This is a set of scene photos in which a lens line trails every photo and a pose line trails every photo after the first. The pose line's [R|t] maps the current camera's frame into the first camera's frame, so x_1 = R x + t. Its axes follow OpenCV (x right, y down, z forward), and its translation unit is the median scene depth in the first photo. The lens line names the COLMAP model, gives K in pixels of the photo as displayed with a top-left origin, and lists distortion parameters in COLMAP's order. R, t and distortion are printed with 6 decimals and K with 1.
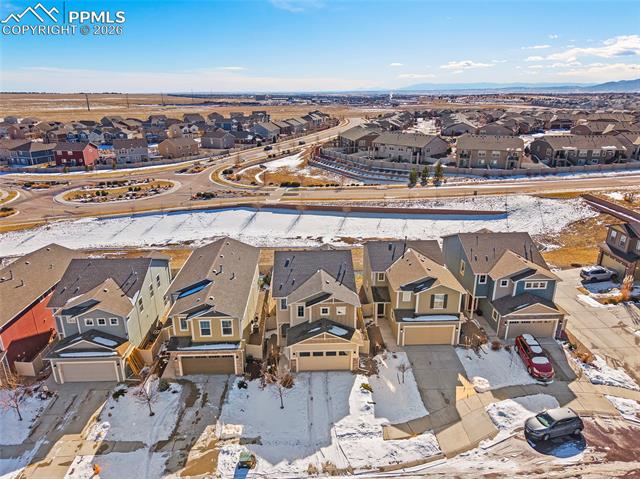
lens RADIAL K [[432.7, 0, 320.0], [0, 432.7, 239.5], [0, 0, 1]] dist [0.005704, -0.004680]
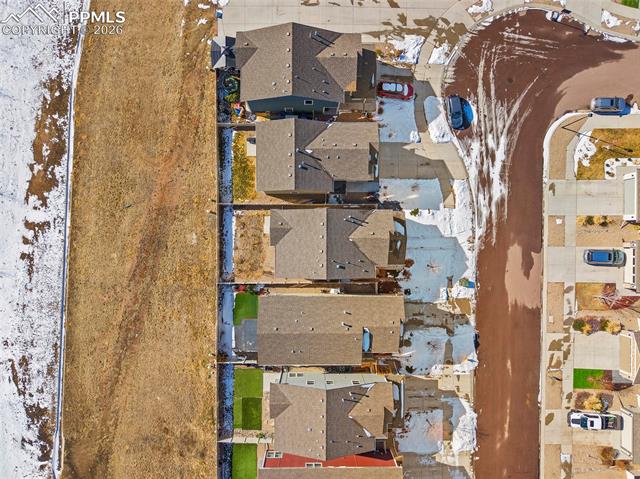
lens RADIAL K [[432.7, 0, 320.0], [0, 432.7, 239.5], [0, 0, 1]] dist [0.005704, -0.004680]
pose [[0.043358, -0.999054, -0.003319, 0.000050], [0.317716, 0.010639, 0.948126, -1.151198], [-0.947194, -0.042164, 0.317877, 0.769711]]
